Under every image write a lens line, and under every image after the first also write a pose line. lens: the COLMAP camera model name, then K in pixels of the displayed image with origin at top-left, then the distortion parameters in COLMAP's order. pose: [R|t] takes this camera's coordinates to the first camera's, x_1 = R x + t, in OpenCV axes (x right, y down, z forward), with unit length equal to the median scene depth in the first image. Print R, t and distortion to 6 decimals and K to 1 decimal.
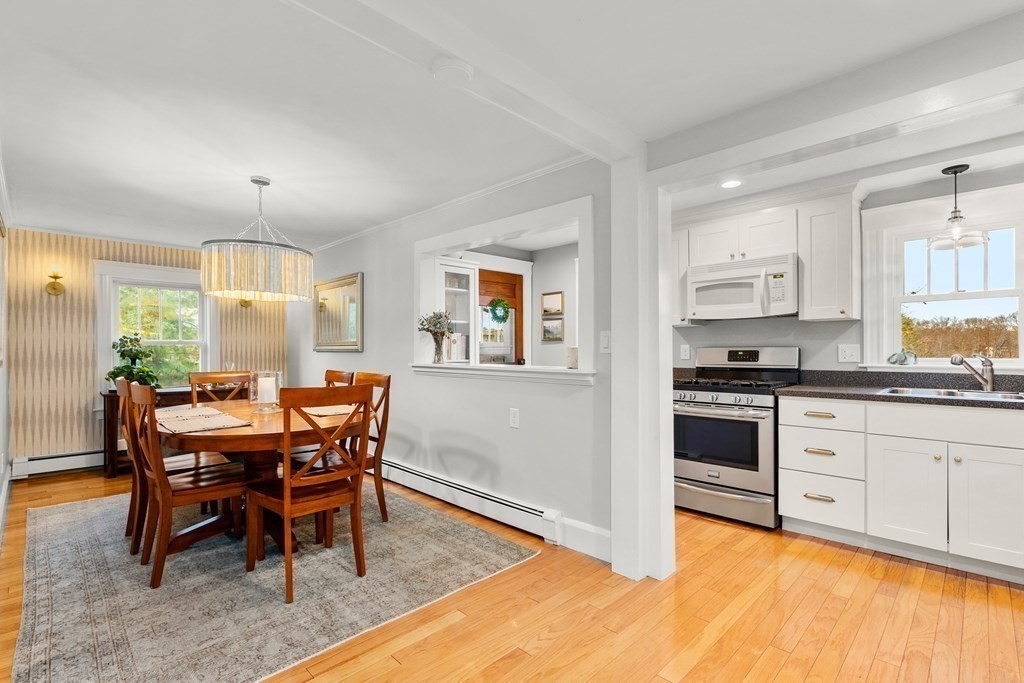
lens RADIAL K [[472.4, 0, 506.2], [0, 472.4, 351.7], [0, 0, 1]] dist [-0.005108, 0.000596]
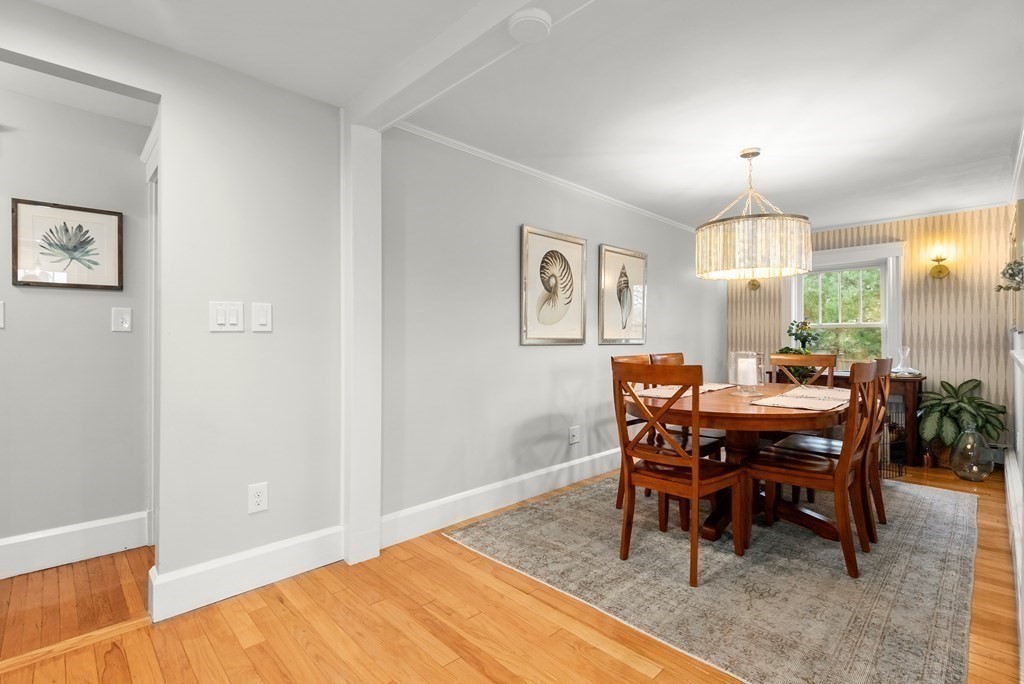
lens RADIAL K [[472.4, 0, 508.1], [0, 472.4, 337.3], [0, 0, 1]] dist [-0.005108, 0.000596]
pose [[-0.009070, -0.003028, -0.999954, 0.567094], [-0.000767, 0.999995, -0.003021, 0.018720], [0.999959, 0.000740, -0.009072, 0.661084]]
